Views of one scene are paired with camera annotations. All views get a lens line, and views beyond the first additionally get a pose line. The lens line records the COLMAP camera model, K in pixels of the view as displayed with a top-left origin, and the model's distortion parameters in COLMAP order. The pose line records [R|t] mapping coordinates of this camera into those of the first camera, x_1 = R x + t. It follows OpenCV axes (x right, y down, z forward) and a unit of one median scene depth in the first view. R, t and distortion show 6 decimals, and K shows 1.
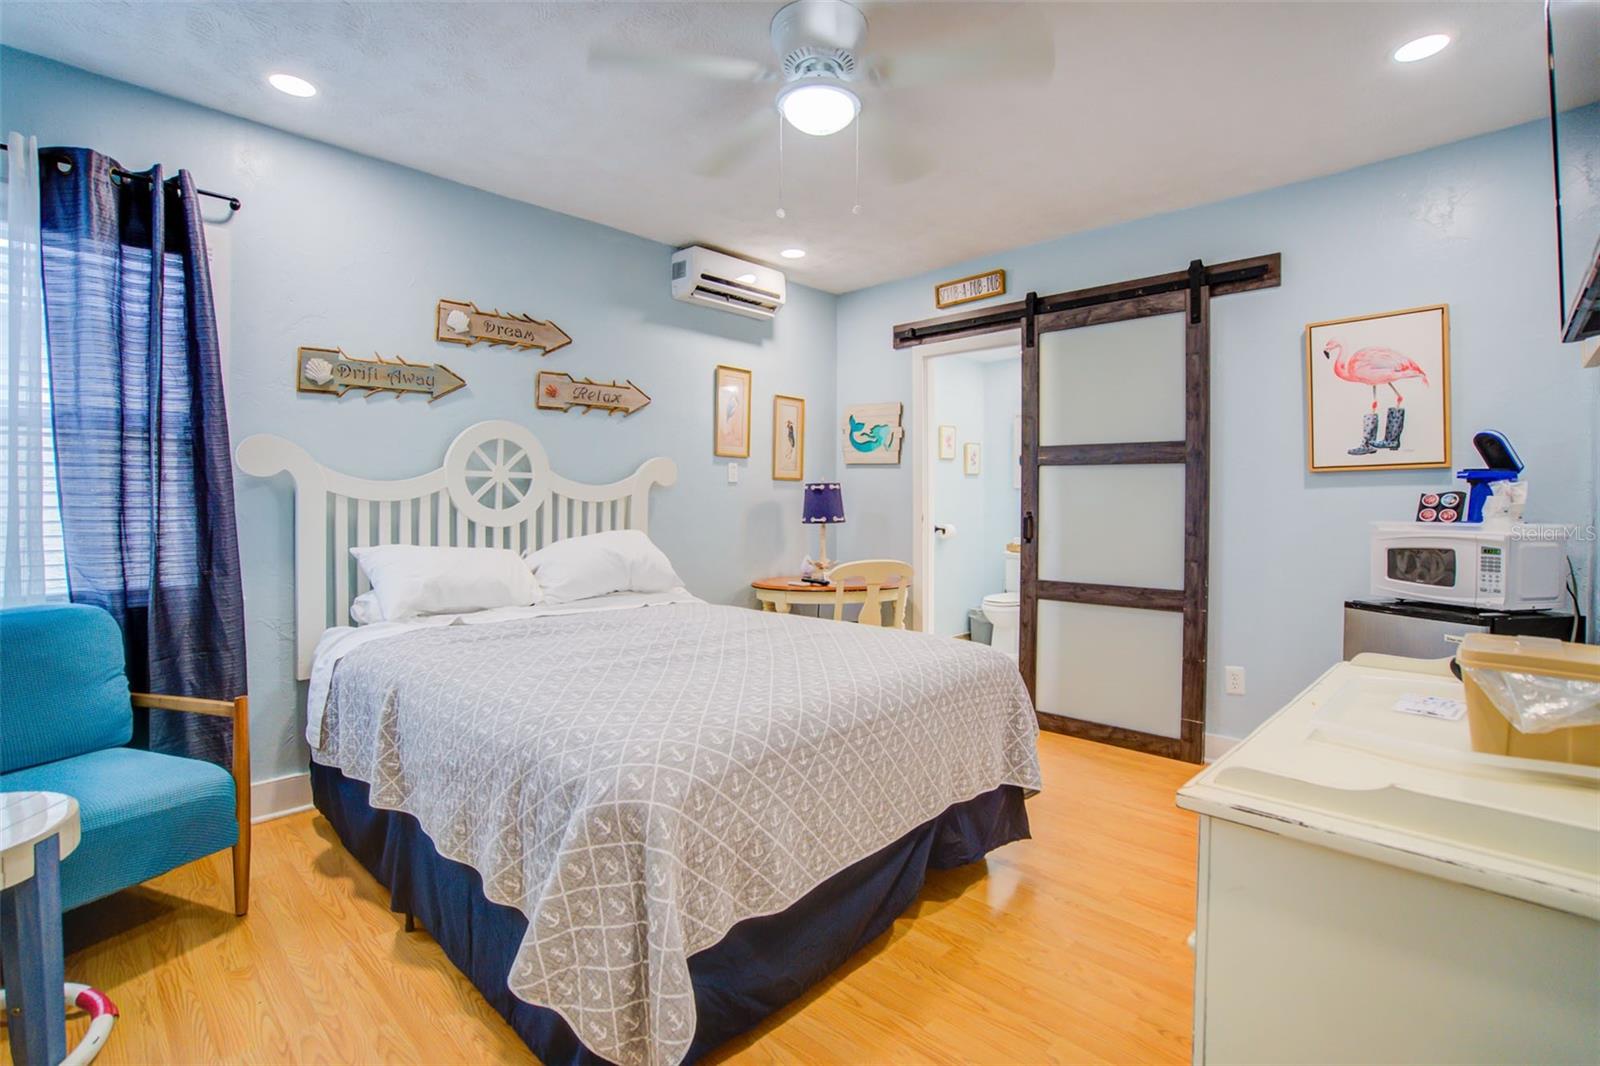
lens RADIAL K [[756.9, 0, 799.7], [0, 756.9, 522.4], [0, 0, 1]] dist [-0.045107, 0.029100]
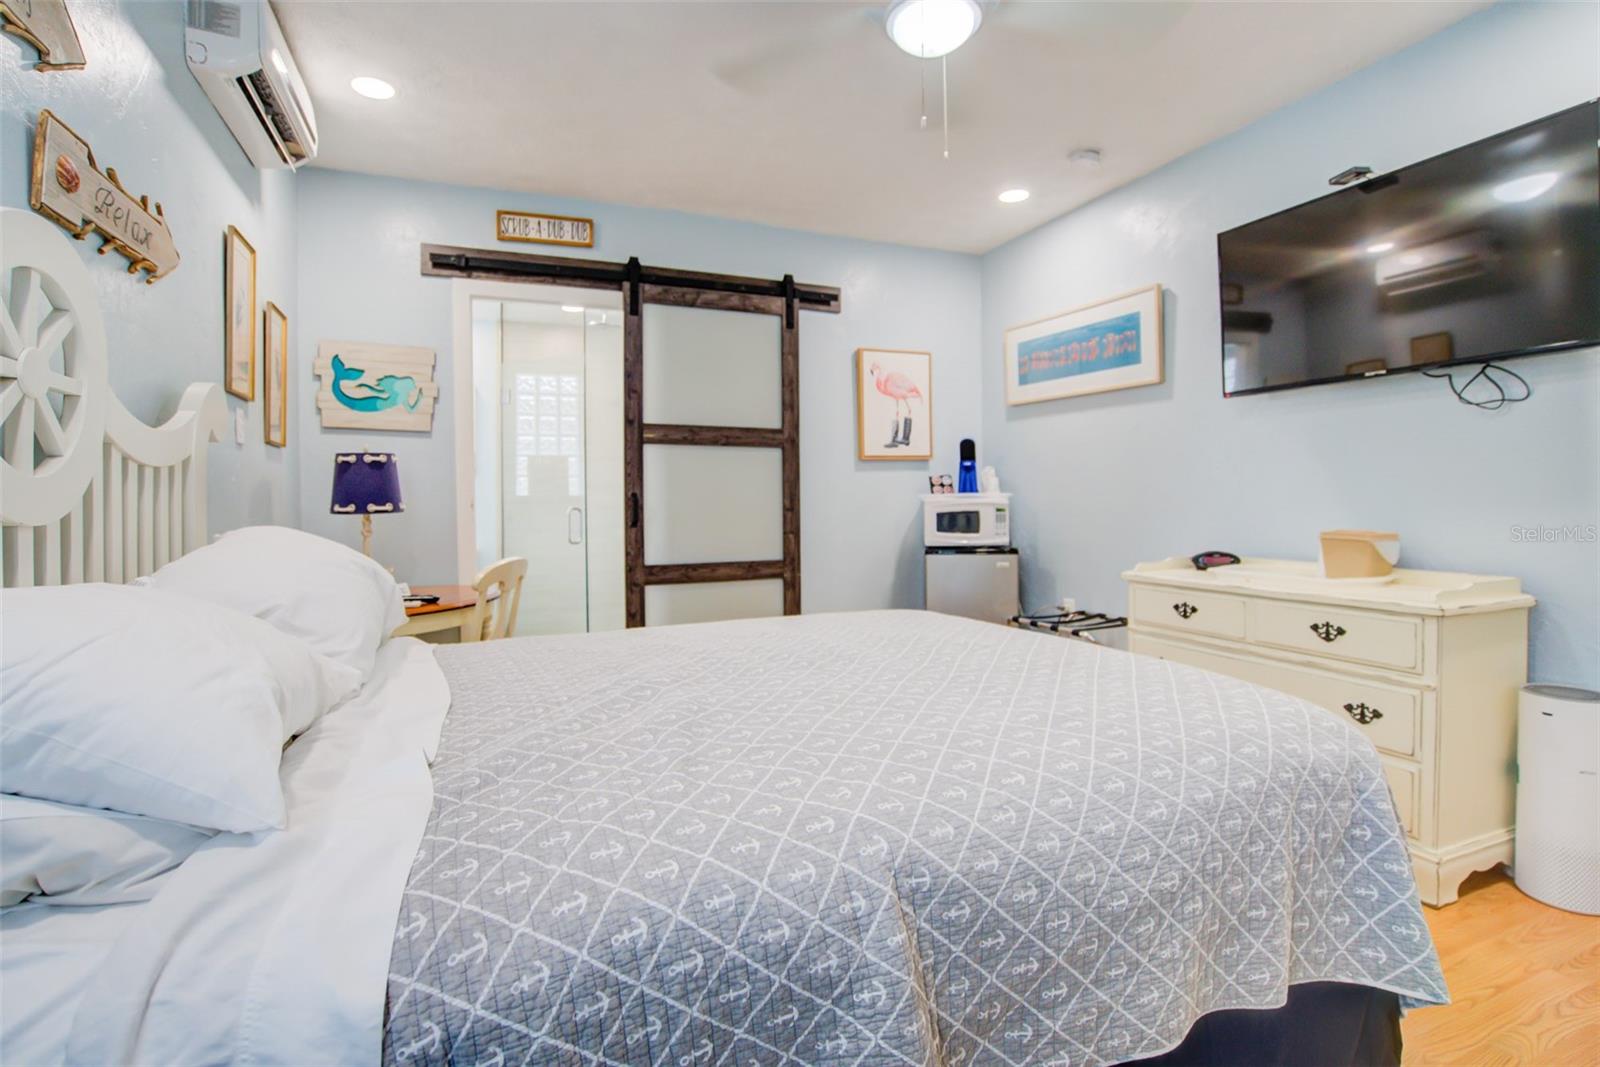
lens RADIAL K [[769.6, 0, 797.6], [0, 769.6, 520.1], [0, 0, 1]] dist [-0.048197, 0.000412]
pose [[0.390162, -0.031381, 0.920212, -0.565581], [0.033753, 0.999235, 0.019765, 0.008316], [-0.920128, 0.023348, 0.390922, 0.521313]]
